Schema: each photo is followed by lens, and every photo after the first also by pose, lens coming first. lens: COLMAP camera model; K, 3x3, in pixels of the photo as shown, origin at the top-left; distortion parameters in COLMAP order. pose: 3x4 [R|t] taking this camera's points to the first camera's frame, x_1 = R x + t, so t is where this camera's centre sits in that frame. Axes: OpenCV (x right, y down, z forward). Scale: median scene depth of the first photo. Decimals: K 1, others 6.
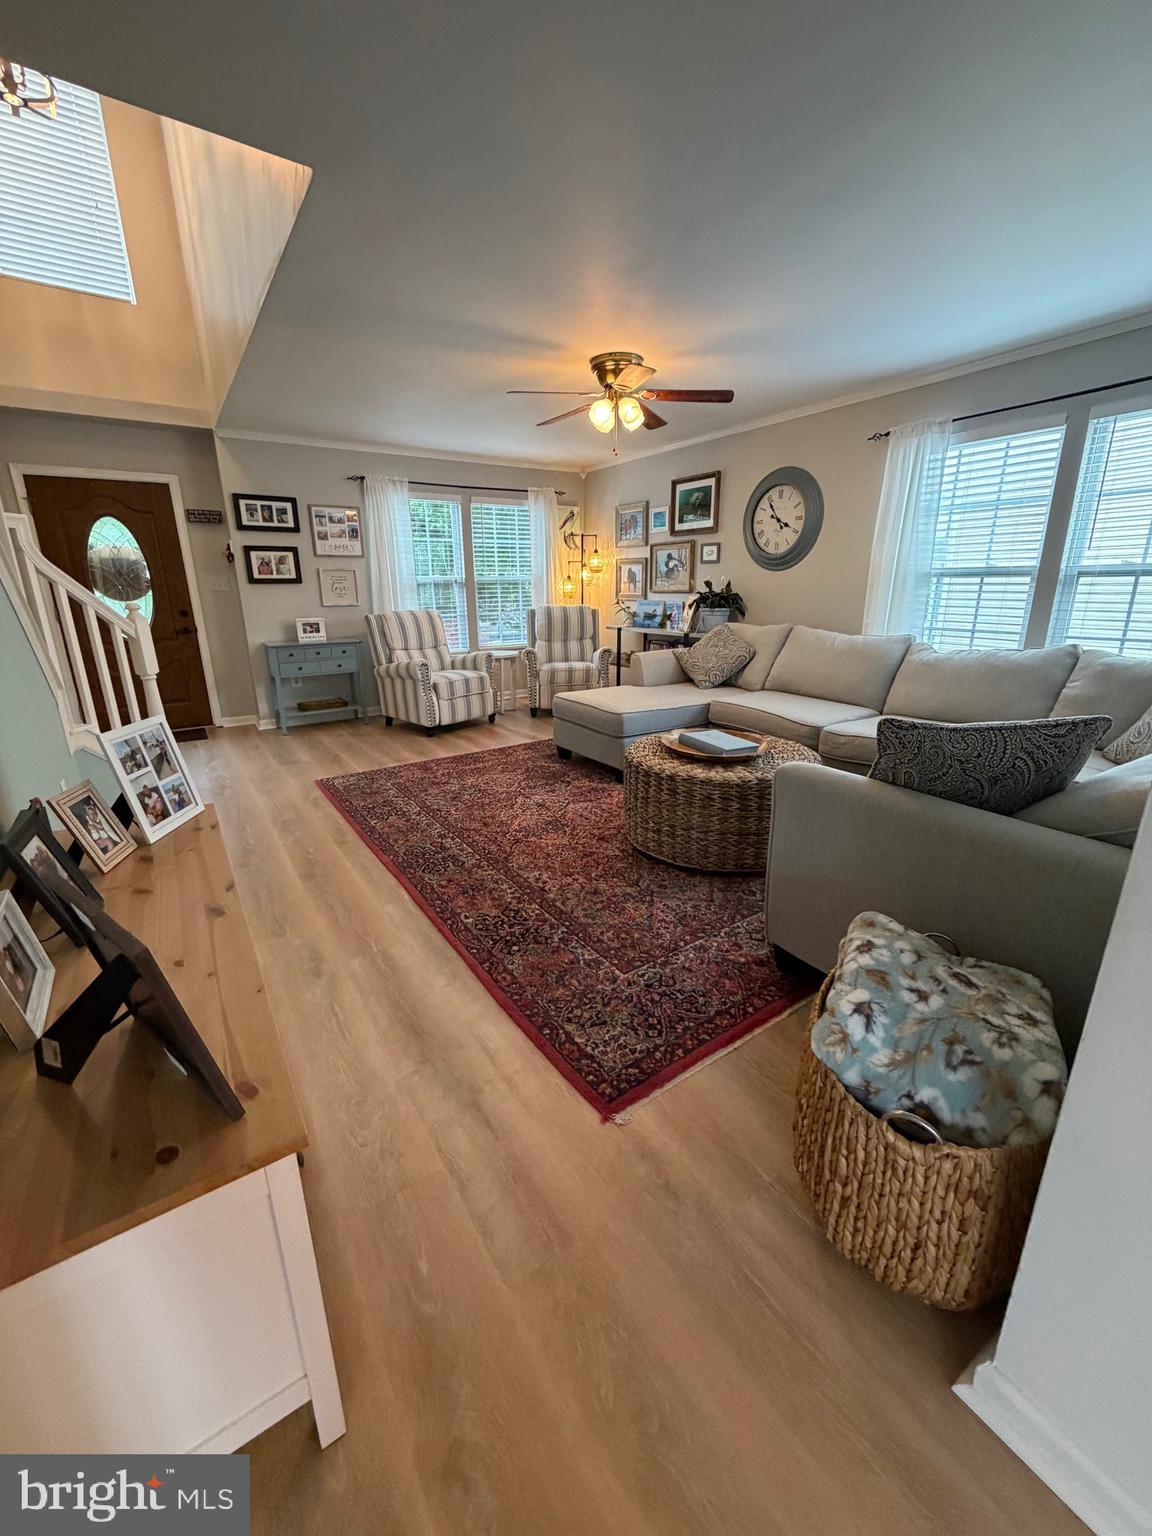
lens RADIAL K [[609.2, 0, 578.0], [0, 609.2, 760.4], [0, 0, 1]] dist [-0.000498, 0.000148]
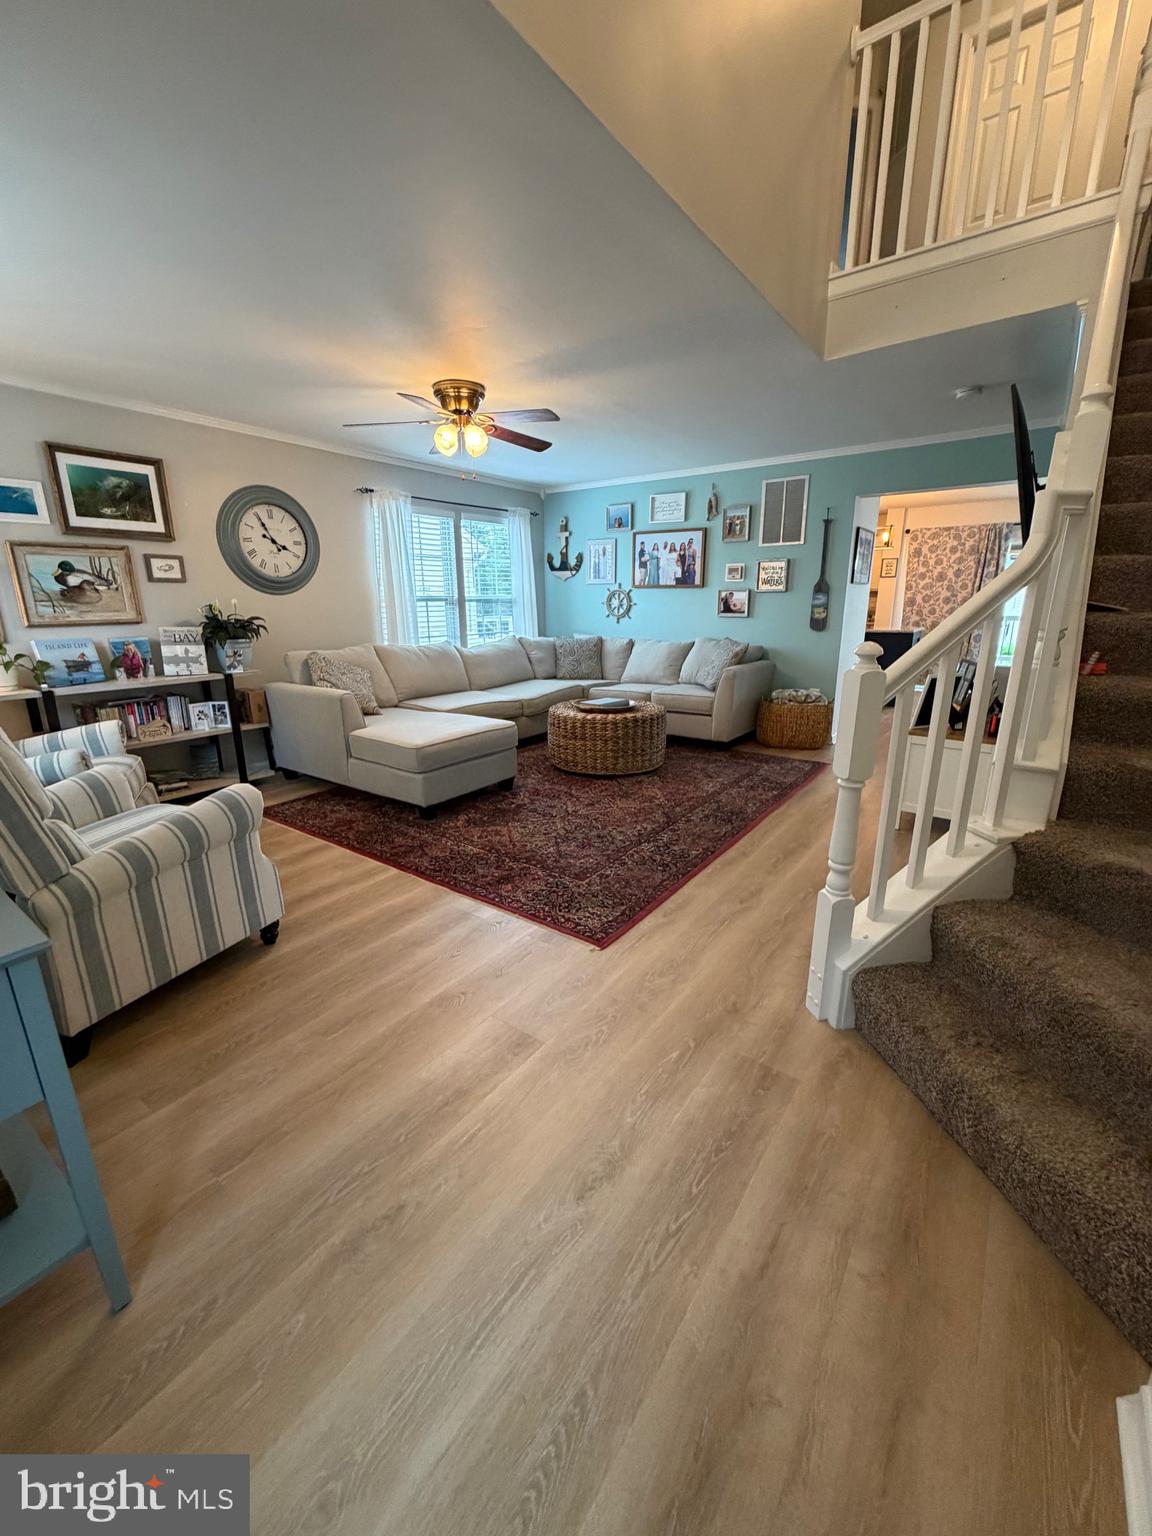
lens RADIAL K [[609.2, 0, 577.3], [0, 609.2, 762.0], [0, 0, 1]] dist [-0.000498, 0.000148]
pose [[-0.337846, -0.233491, 0.911780, -0.706422], [0.272010, 0.903180, 0.332078, -0.250684], [-0.901038, 0.360205, -0.241624, 0.856496]]
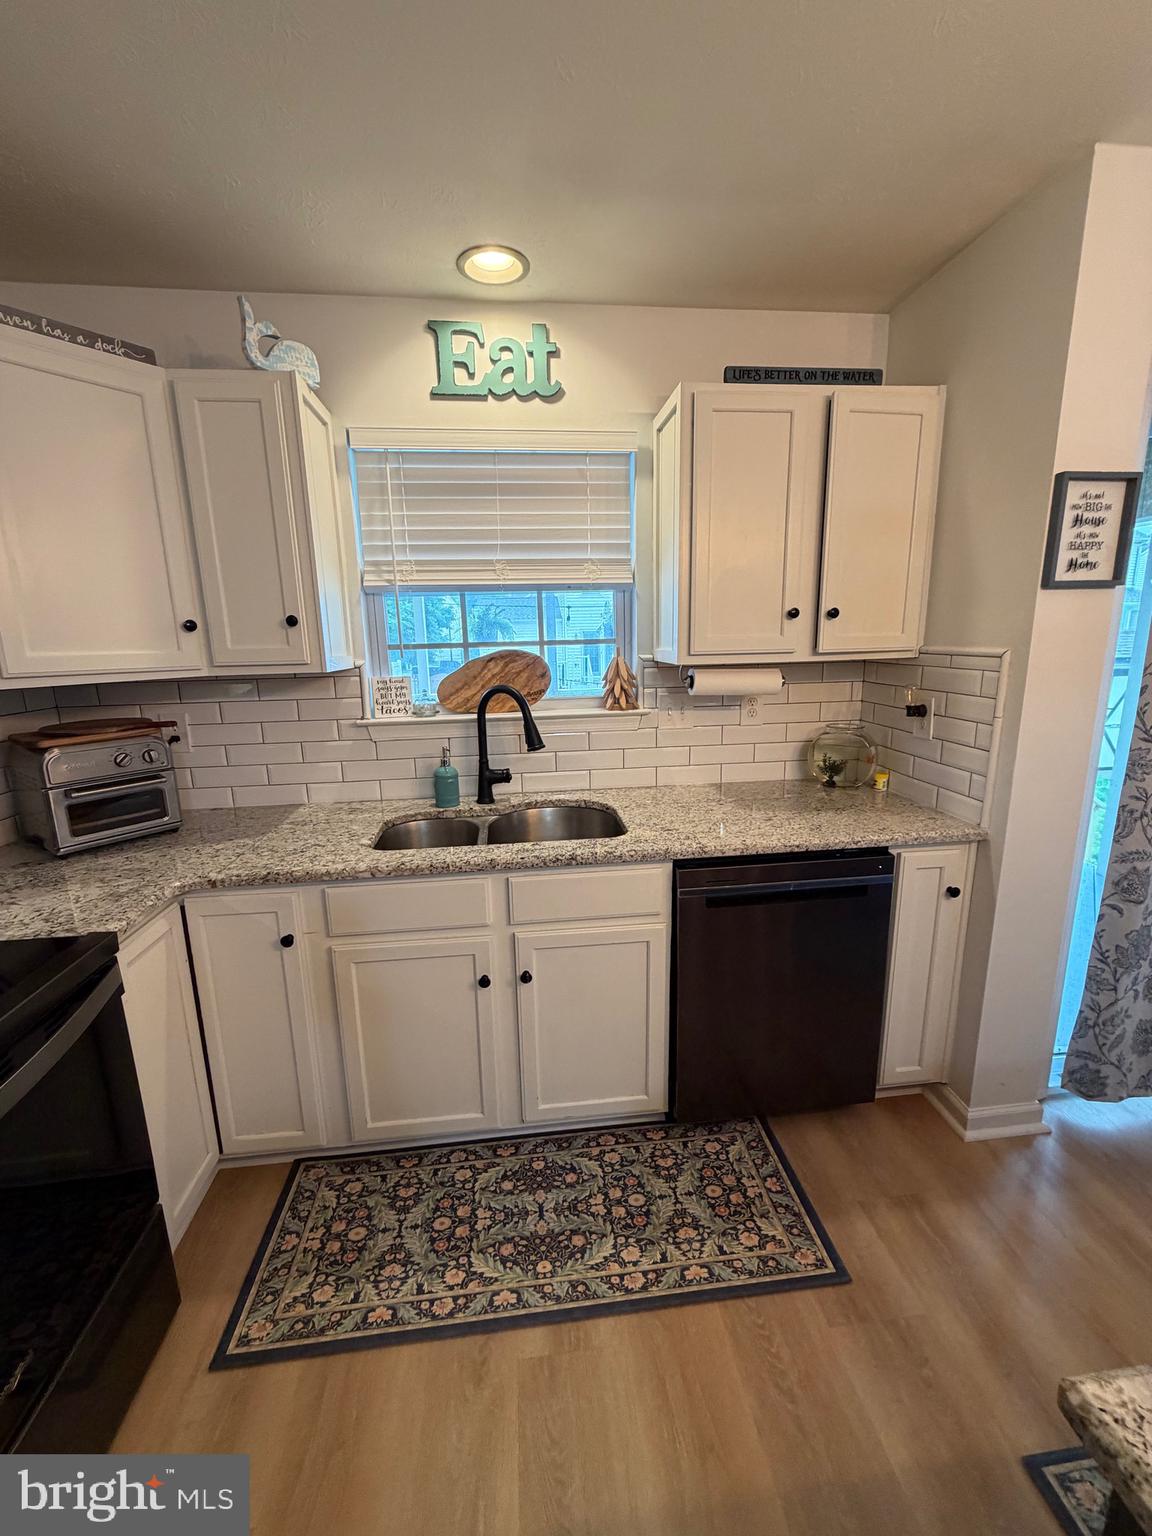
lens RADIAL K [[609.2, 0, 577.8], [0, 609.2, 762.2], [0, 0, 1]] dist [-0.000498, 0.000148]
pose [[-0.885981, -0.066912, 0.458868, 0.720833], [0.157318, 0.887481, 0.433162, -0.010053], [-0.436220, 0.455961, -0.775765, -0.134095]]
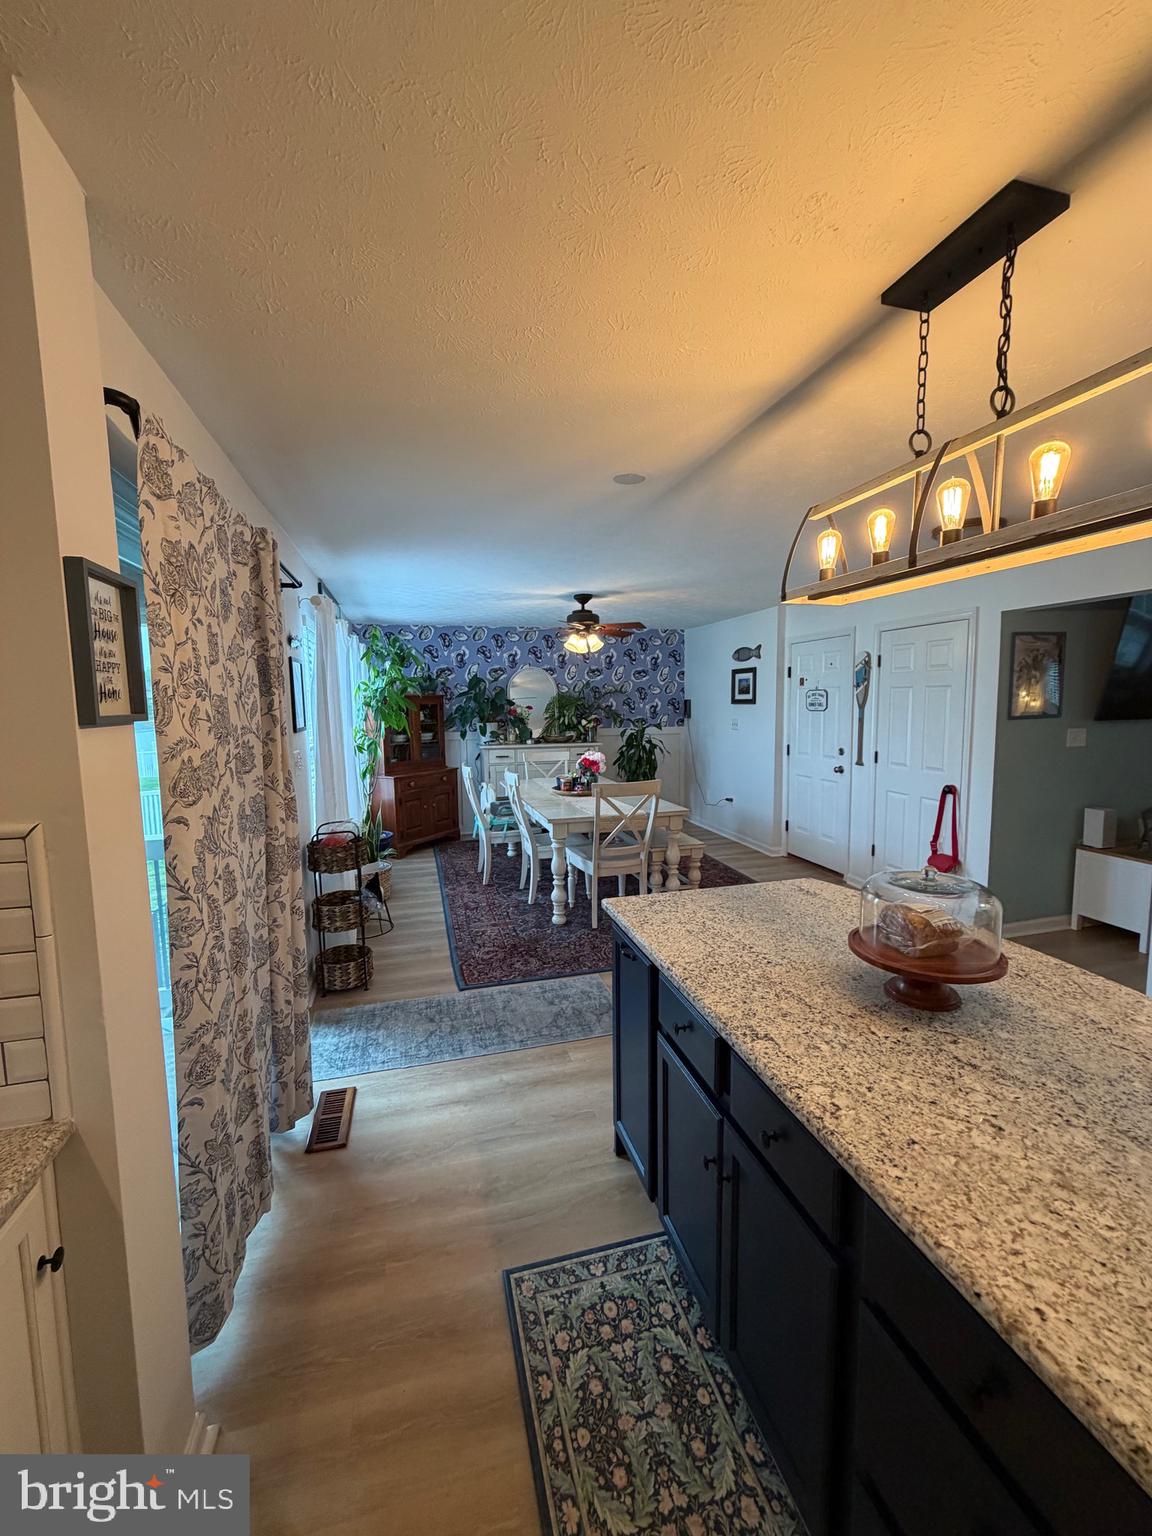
lens RADIAL K [[609.2, 0, 574.9], [0, 609.2, 761.9], [0, 0, 1]] dist [-0.000498, 0.000148]
pose [[-0.321635, 0.107781, -0.940709, 0.791383], [-0.247238, 0.949474, 0.193318, 0.013130], [0.914015, 0.294757, -0.278737, -0.297535]]
